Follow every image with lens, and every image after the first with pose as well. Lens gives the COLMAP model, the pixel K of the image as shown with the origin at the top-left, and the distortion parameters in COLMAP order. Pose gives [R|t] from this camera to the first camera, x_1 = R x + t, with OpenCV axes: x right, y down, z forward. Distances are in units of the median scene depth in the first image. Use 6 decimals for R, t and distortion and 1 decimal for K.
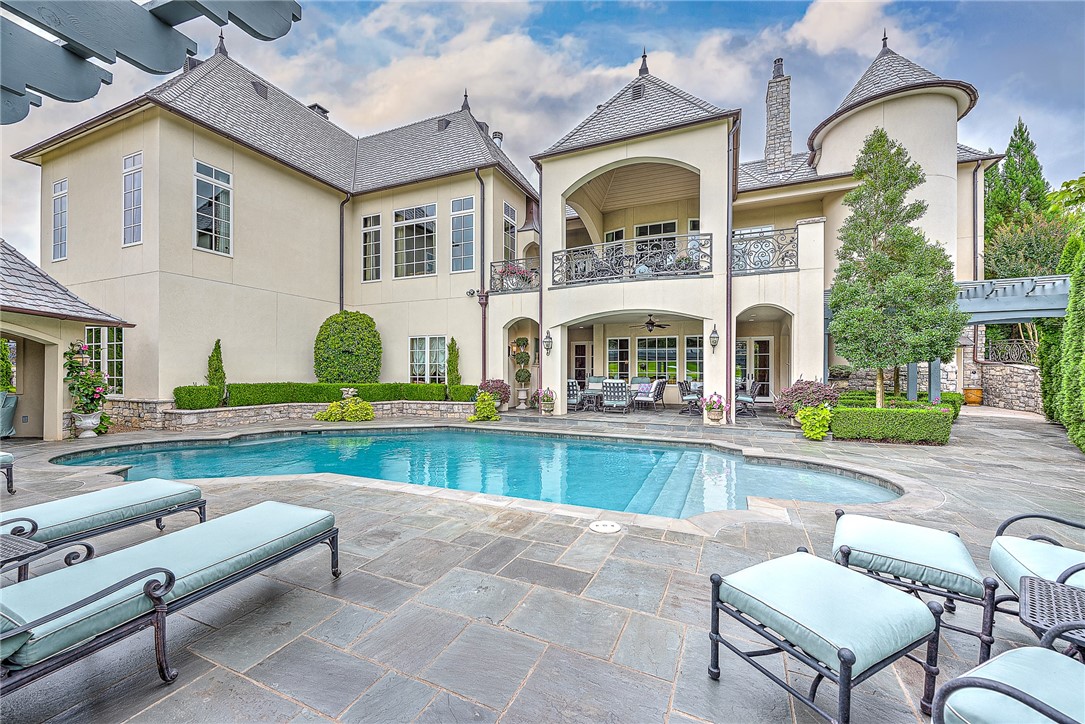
lens RADIAL K [[425.2, 0, 542.6], [0, 425.2, 370.6], [0, 0, 1]] dist [0.001316, 0.000165]
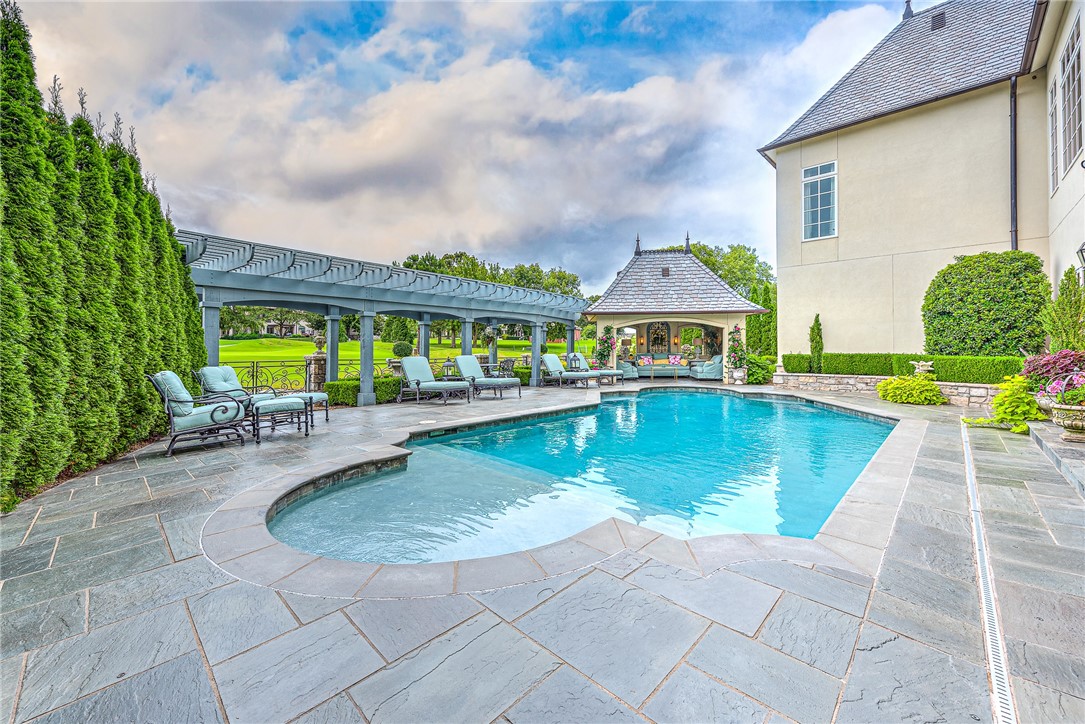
lens RADIAL K [[425.2, 0, 543.4], [0, 425.2, 350.8], [0, 0, 1]] dist [0.001316, 0.000165]
pose [[-0.354112, 0.002533, -0.935200, 0.565786], [0.006011, 0.999982, 0.000433, 0.019871], [0.935184, -0.005468, -0.354121, 0.704783]]
